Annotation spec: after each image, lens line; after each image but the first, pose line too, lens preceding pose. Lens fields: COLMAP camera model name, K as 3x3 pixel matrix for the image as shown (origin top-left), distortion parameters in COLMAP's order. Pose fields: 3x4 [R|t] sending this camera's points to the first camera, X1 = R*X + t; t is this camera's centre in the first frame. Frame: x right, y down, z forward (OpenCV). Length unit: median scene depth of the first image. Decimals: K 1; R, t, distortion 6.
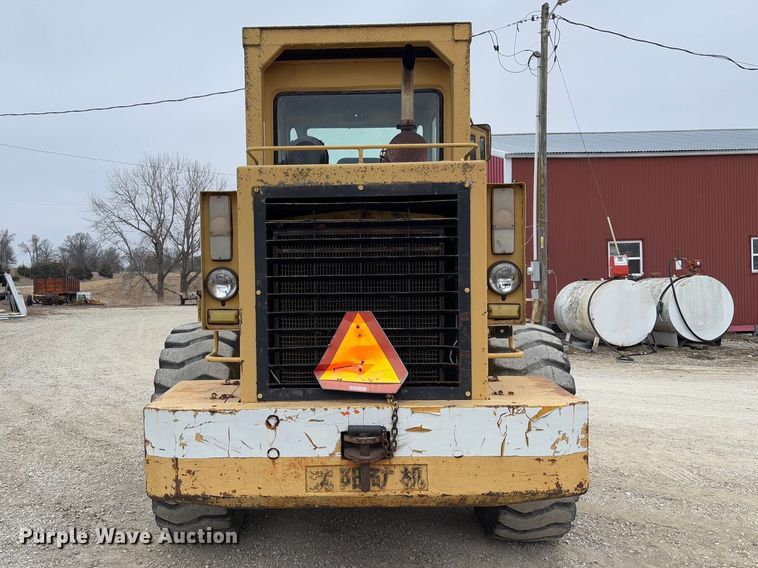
lens RADIAL K [[717.0, 0, 324.4], [0, 717.0, 291.4], [0, 0, 1]] dist [0.064393, -0.019565]
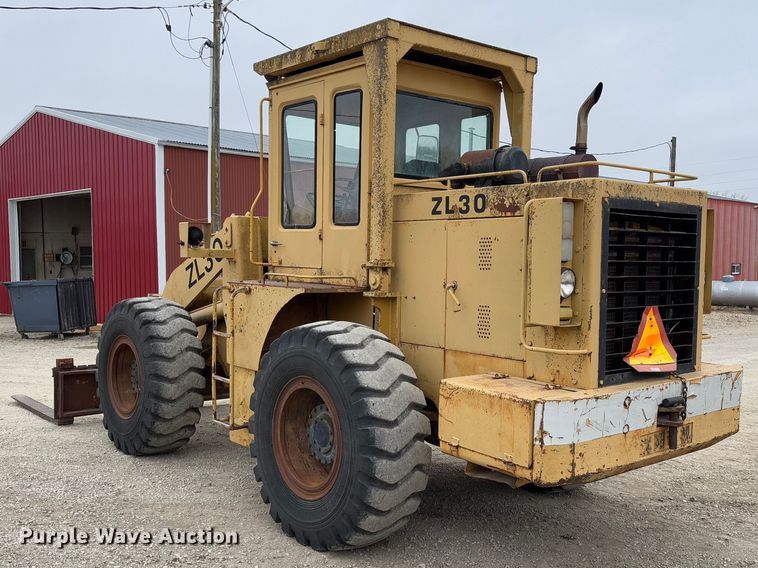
lens RADIAL K [[775.2, 0, 353.9], [0, 775.2, 308.5], [0, 0, 1]] dist [0.059187, -0.026141]
pose [[0.760802, -0.020097, 0.648673, -1.194969], [0.001350, 0.999567, 0.029384, -0.007702], [-0.648983, -0.021480, 0.760500, 0.318657]]
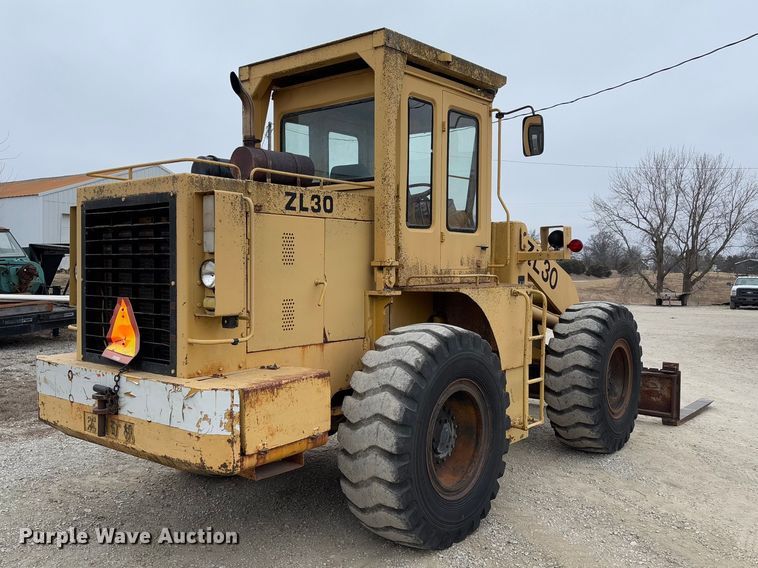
lens RADIAL K [[692.9, 0, 360.6], [0, 692.9, 286.3], [0, 0, 1]] dist [0.022728, -0.004506]
pose [[0.785813, 0.036944, -0.617360, 1.130236], [-0.038678, 0.999196, 0.010561, -0.020601], [0.617253, 0.015579, 0.786610, 0.294947]]
